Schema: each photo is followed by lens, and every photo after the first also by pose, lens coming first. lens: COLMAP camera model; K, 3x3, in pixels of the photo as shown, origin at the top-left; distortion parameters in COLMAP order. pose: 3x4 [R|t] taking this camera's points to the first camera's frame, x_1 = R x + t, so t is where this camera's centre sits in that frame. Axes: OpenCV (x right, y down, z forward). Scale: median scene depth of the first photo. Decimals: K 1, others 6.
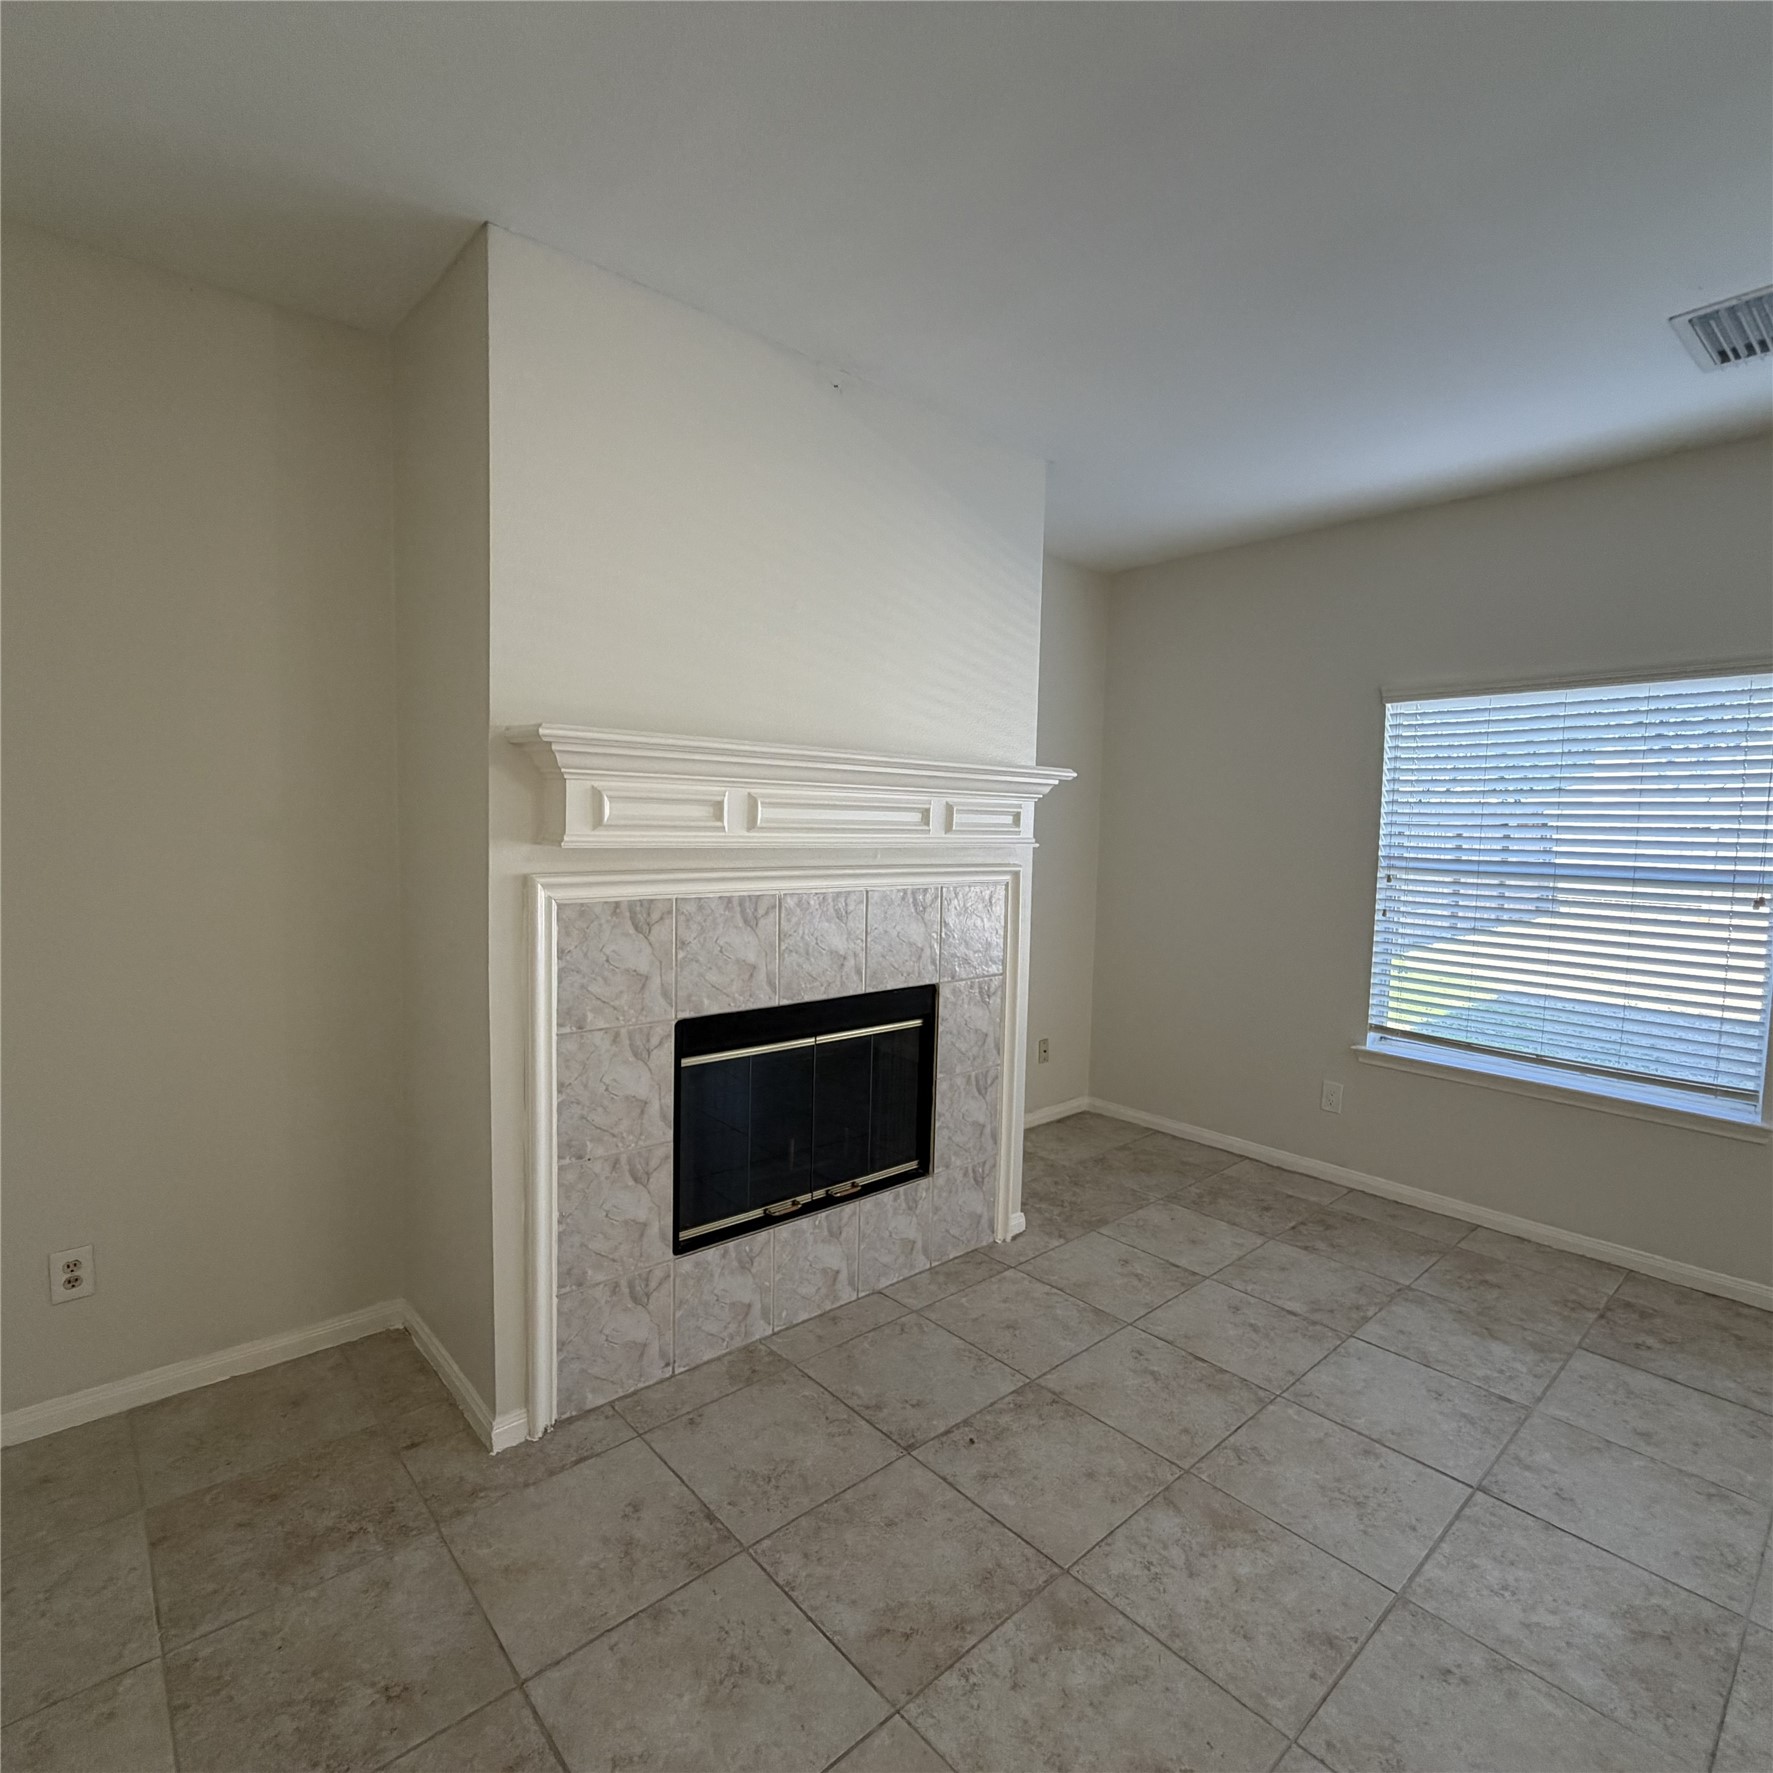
lens RADIAL K [[940.7, 0, 879.9], [0, 940.7, 891.1], [0, 0, 1]] dist [0.001204, 0.000454]
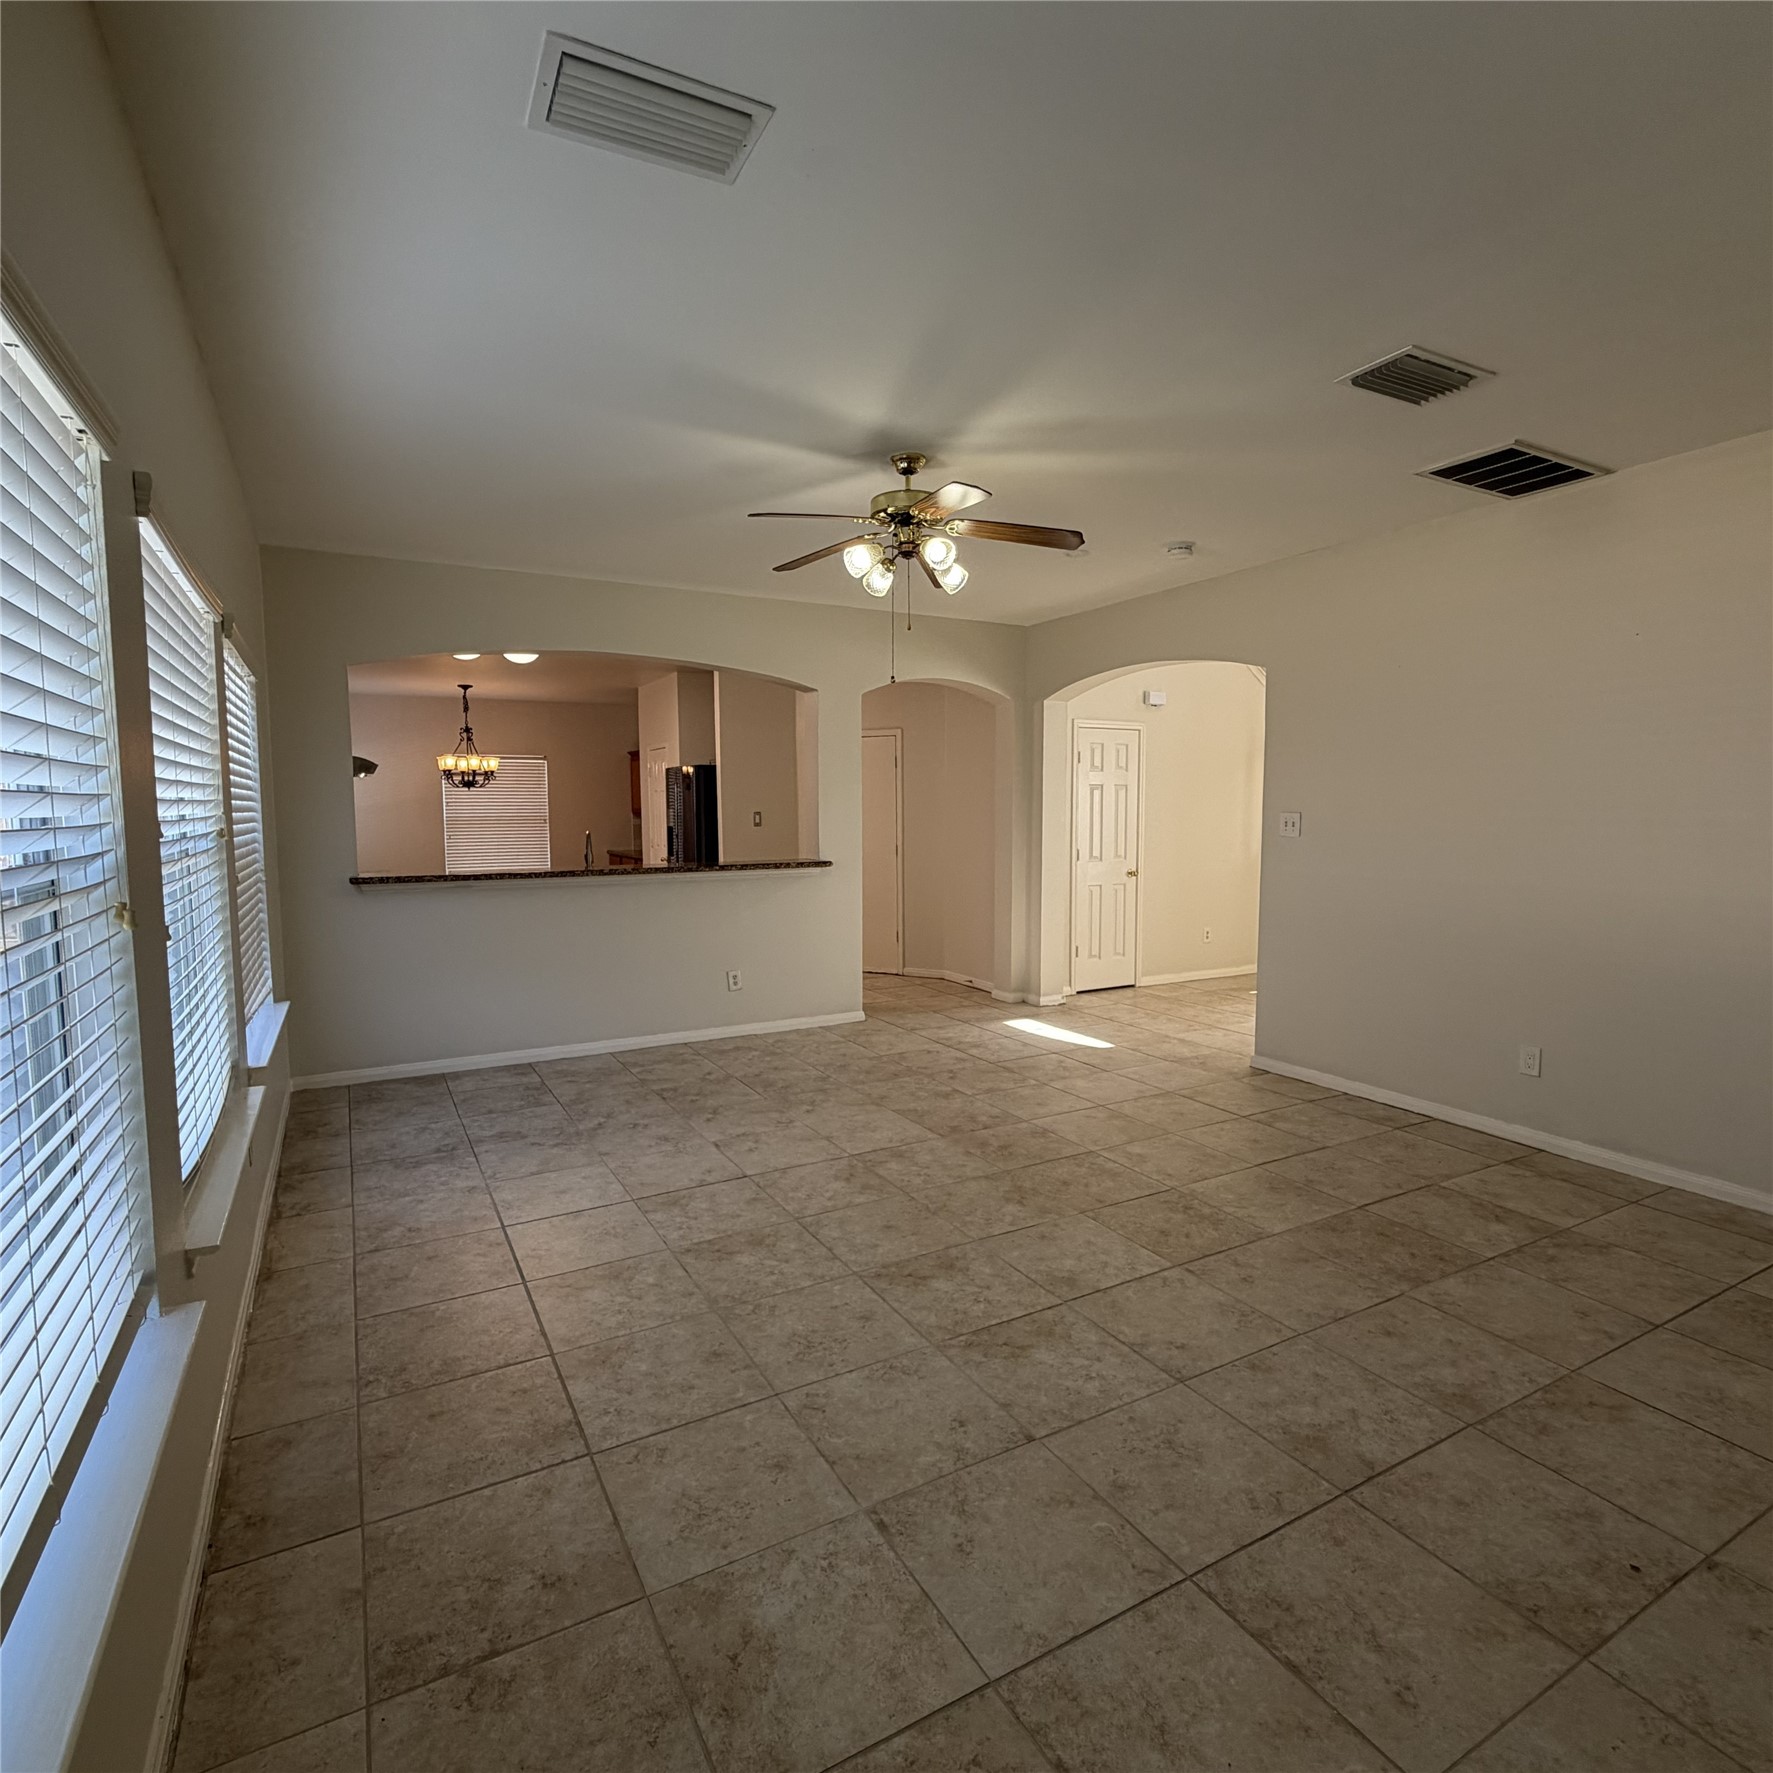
lens RADIAL K [[967.3, 0, 875.4], [0, 967.3, 889.1], [0, 0, 1]] dist [0.001445, -0.000554]
pose [[-0.974307, -0.037717, 0.222043, 0.485356], [-0.001328, 0.986823, 0.161800, -0.097469], [-0.225220, 0.157348, -0.961518, 1.592600]]
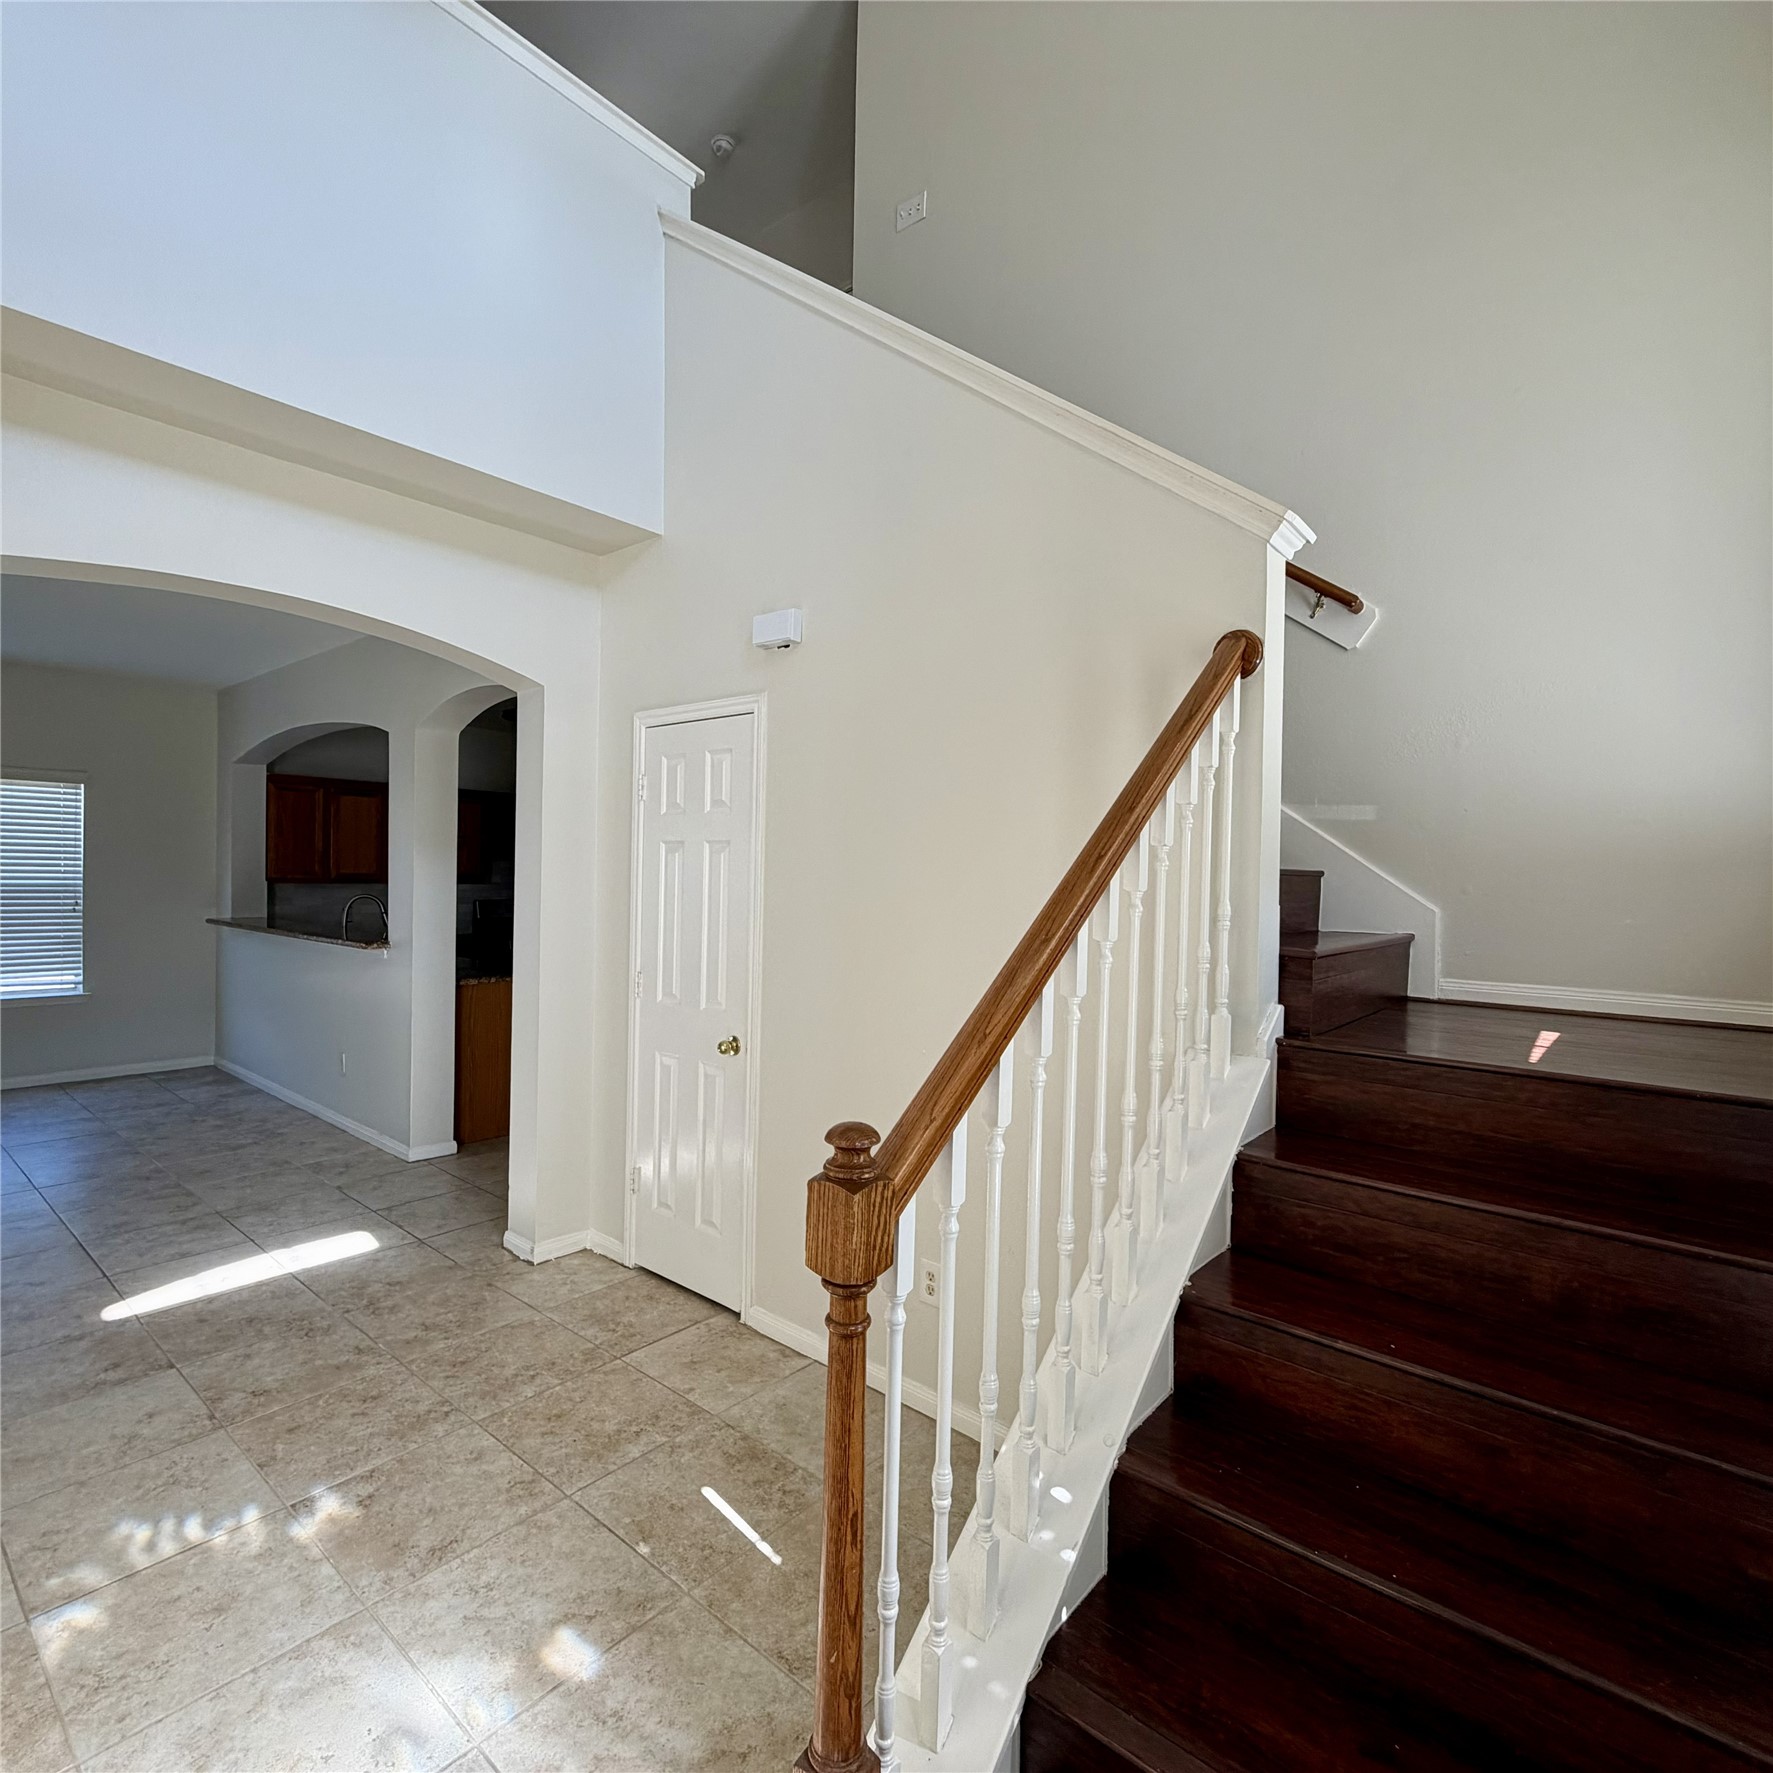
lens RADIAL K [[940.7, 0, 879.9], [0, 940.7, 891.1], [0, 0, 1]] dist [0.001204, 0.000454]
pose [[-0.136917, -0.043030, 0.989648, -0.848523], [0.048073, 0.997590, 0.050026, 0.074377], [-0.989415, 0.054425, -0.134518, -1.447249]]
